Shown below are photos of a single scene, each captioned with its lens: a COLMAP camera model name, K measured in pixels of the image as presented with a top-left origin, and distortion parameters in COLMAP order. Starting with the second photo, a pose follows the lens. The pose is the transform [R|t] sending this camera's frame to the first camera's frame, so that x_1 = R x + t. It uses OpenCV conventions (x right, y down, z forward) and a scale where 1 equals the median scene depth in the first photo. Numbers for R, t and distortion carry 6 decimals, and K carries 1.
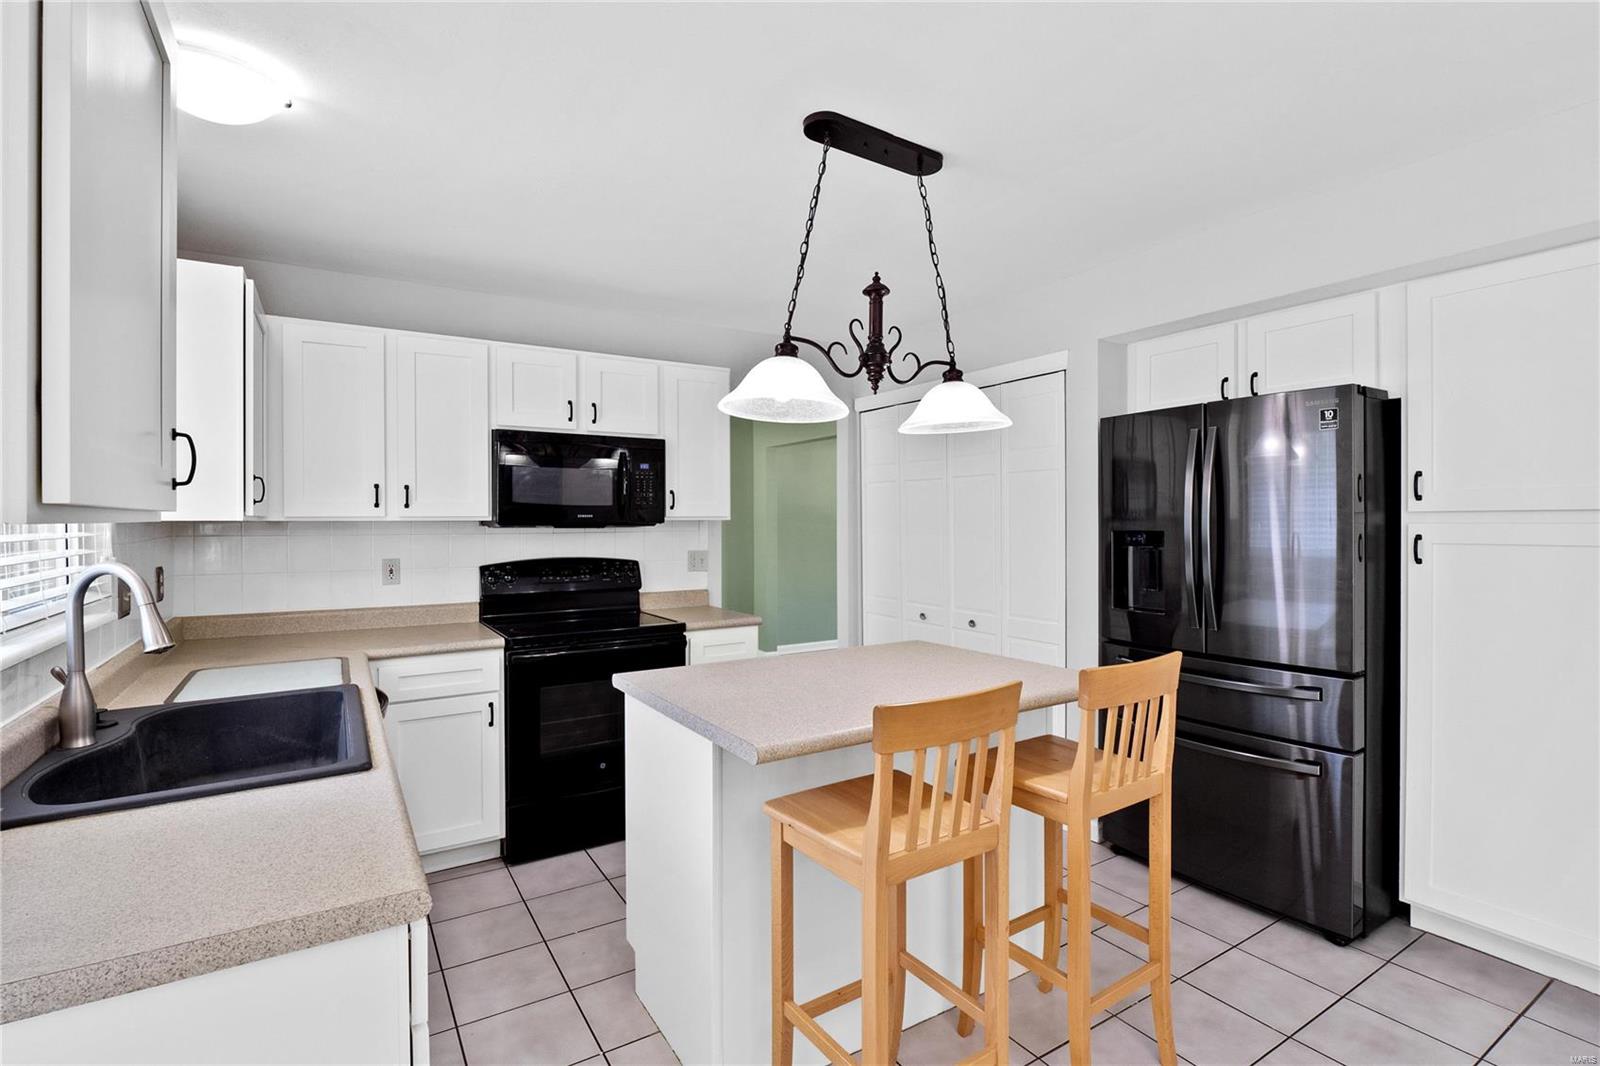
lens RADIAL K [[756.8, 0, 796.3], [0, 756.8, 525.3], [0, 0, 1]] dist [-0.003390, -0.000267]
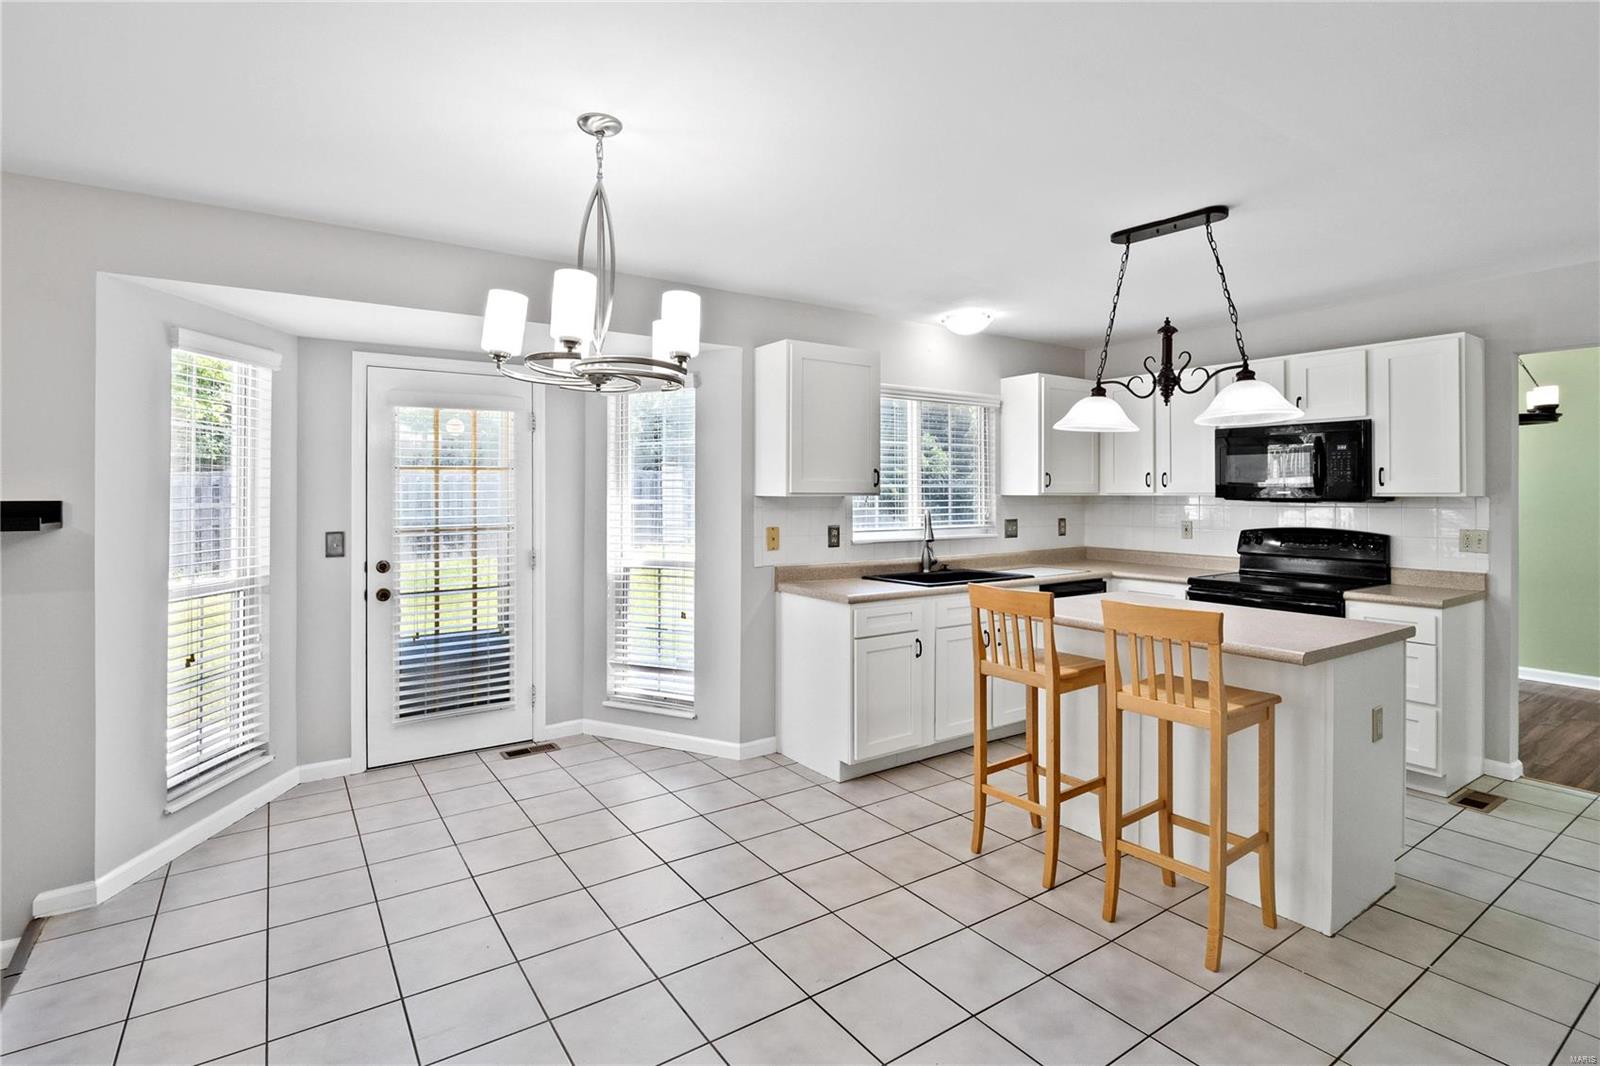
lens RADIAL K [[756.8, 0, 796.3], [0, 756.8, 525.3], [0, 0, 1]] dist [-0.003390, -0.000267]
pose [[0.043312, 0.046479, -0.997980, 1.409792], [-0.007221, 0.998906, 0.046209, -0.016098], [0.999035, 0.005205, 0.043601, 0.262218]]
